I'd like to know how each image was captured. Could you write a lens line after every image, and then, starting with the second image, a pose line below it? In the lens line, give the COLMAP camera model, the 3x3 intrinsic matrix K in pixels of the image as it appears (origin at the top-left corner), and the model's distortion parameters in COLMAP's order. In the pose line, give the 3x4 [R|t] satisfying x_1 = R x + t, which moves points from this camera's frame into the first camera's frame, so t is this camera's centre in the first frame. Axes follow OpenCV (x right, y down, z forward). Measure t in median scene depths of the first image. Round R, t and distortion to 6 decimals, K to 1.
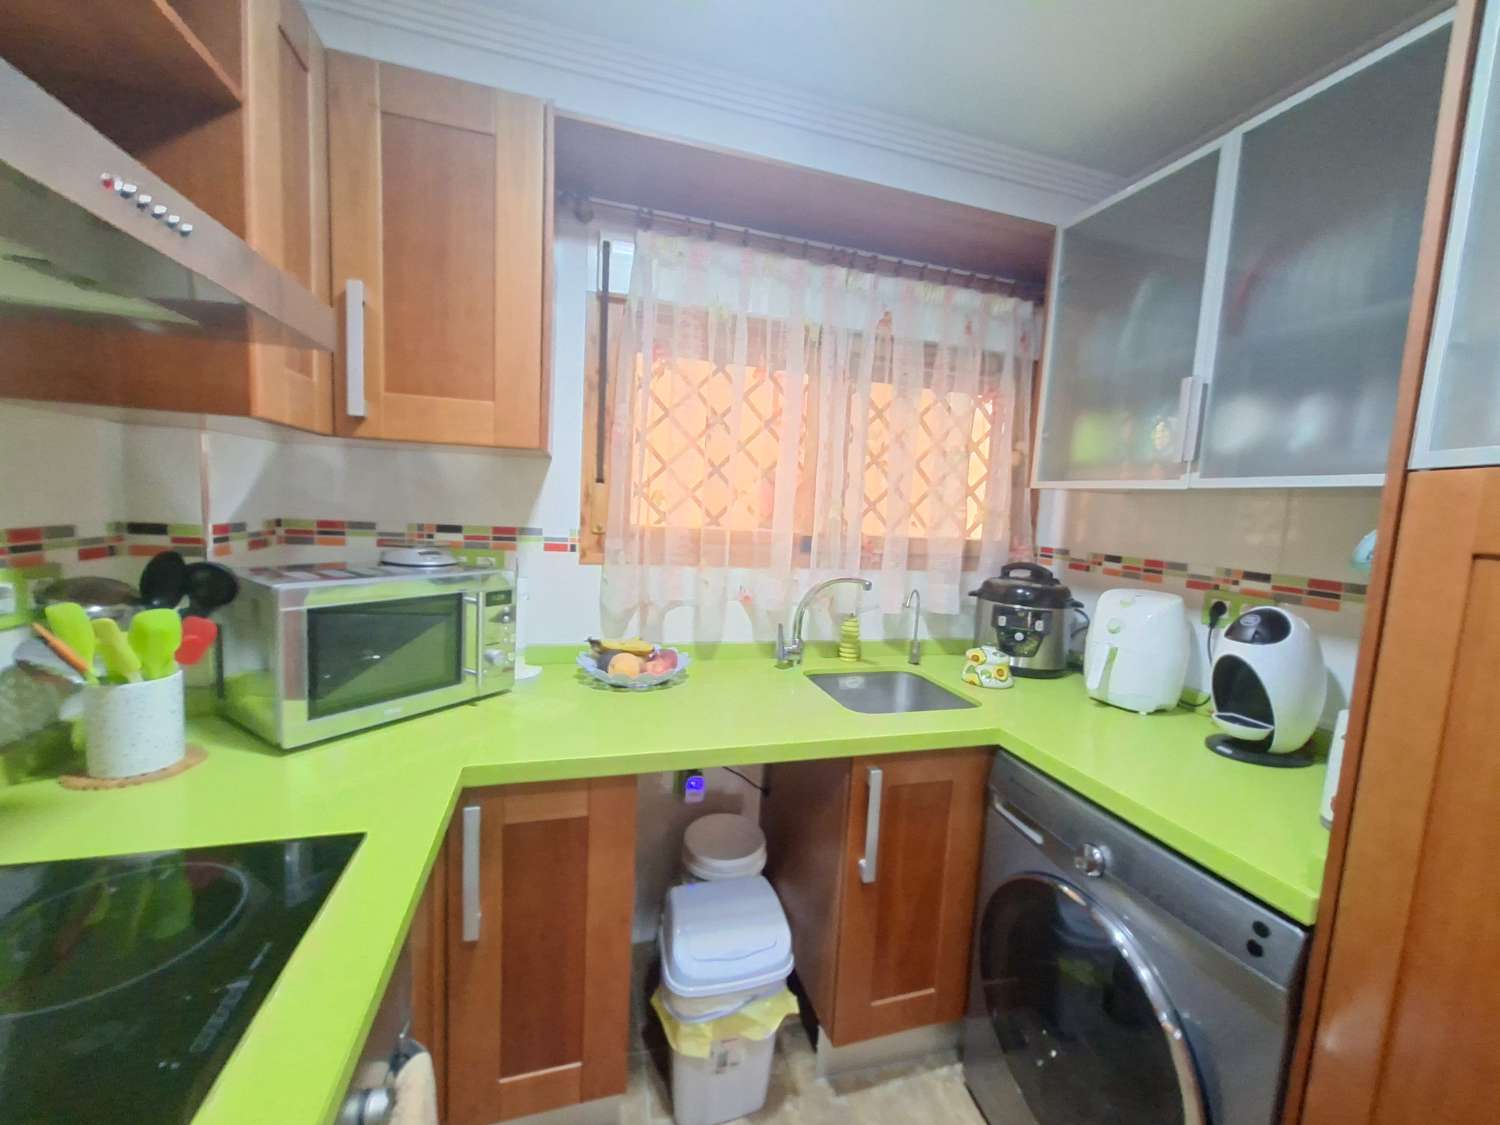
lens RADIAL K [[592.4, 0, 758.1], [0, 592.4, 553.7], [0, 0, 1]] dist [0.000038, -0.000964]
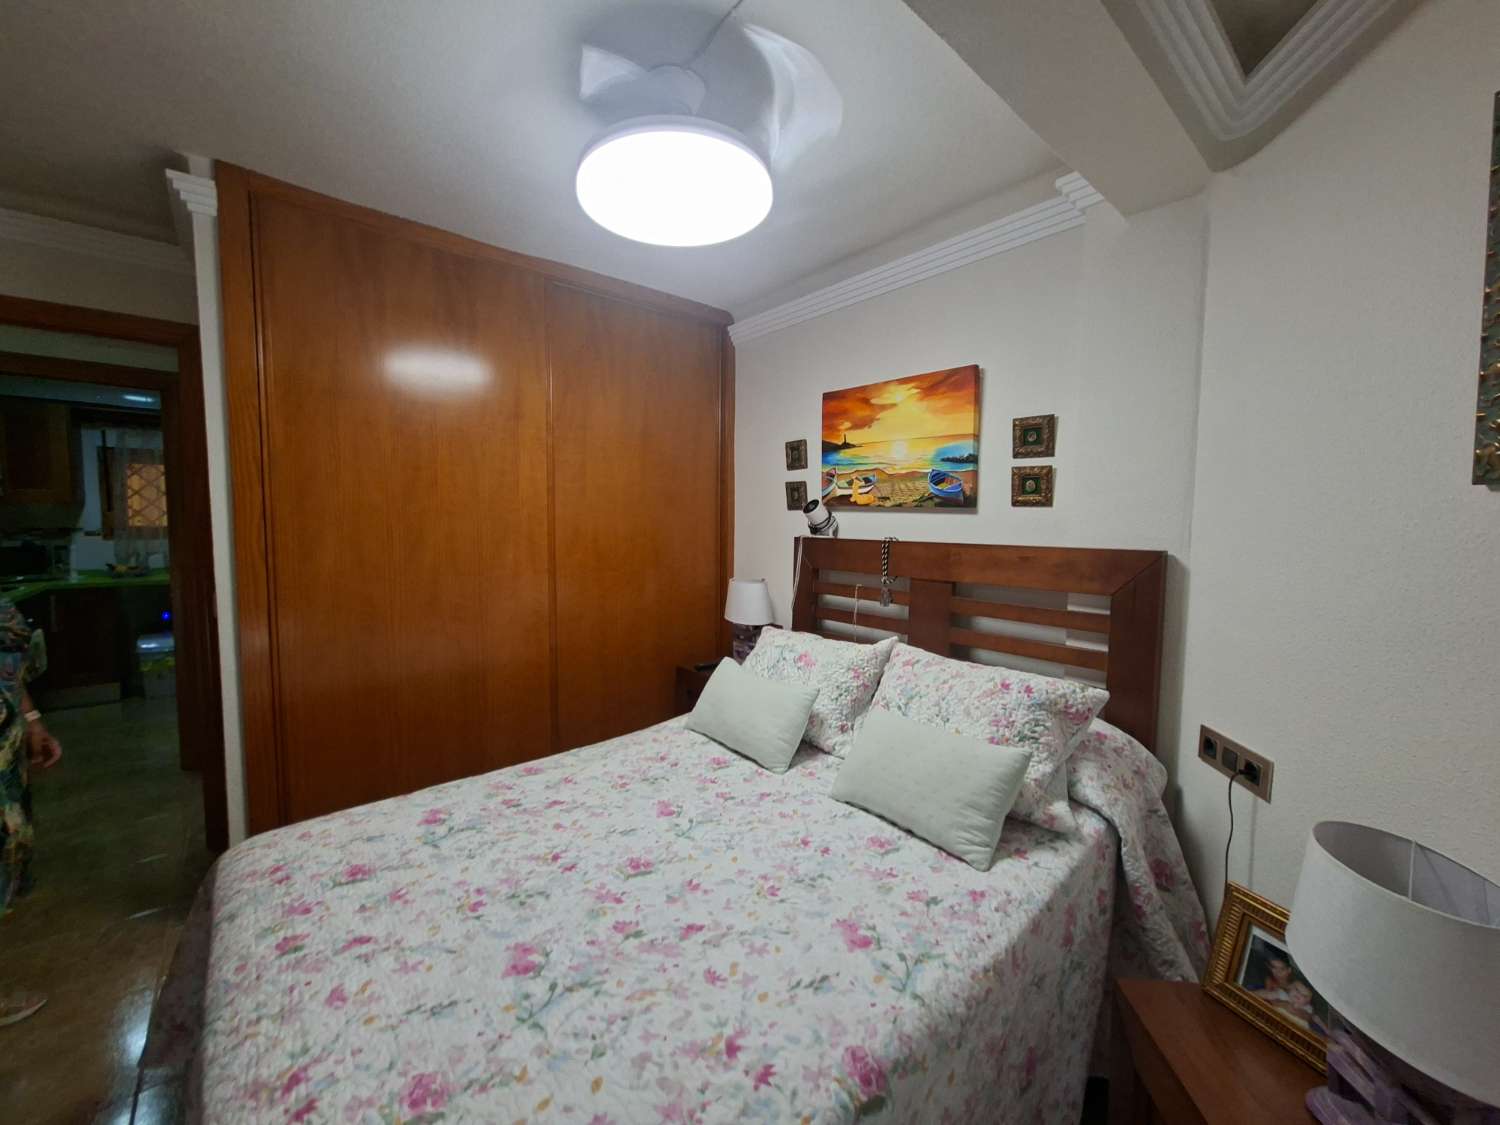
lens RADIAL K [[592.4, 0, 753.7], [0, 592.4, 558.2], [0, 0, 1]] dist [0.000038, -0.000964]
pose [[0.918765, -0.073889, 0.387830, 1.518266], [0.077785, 0.996954, 0.005667, 0.344528], [-0.387067, 0.024960, 0.921714, -2.932242]]
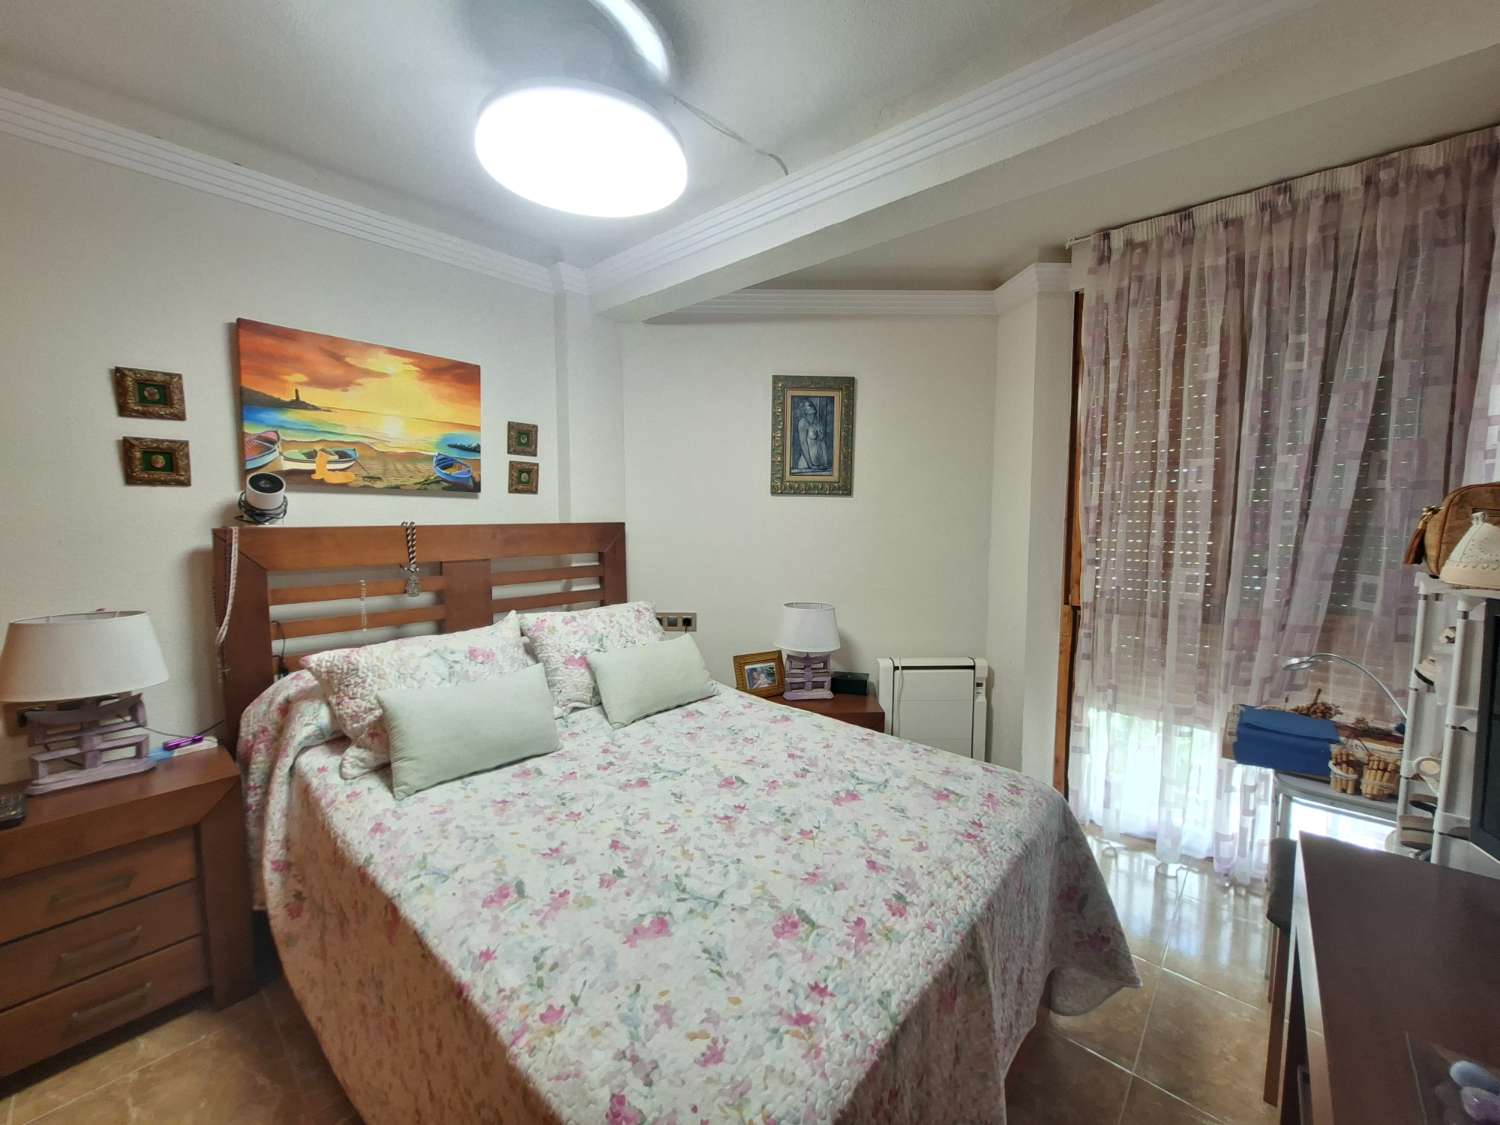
lens RADIAL K [[592.4, 0, 761.5], [0, 592.4, 559.0], [0, 0, 1]] dist [0.000038, -0.000964]
pose [[-0.523827, -0.127018, 0.842302, 0.779615], [0.041506, 0.983840, 0.174174, 0.198445], [-0.850813, 0.126197, -0.510090, -1.611239]]
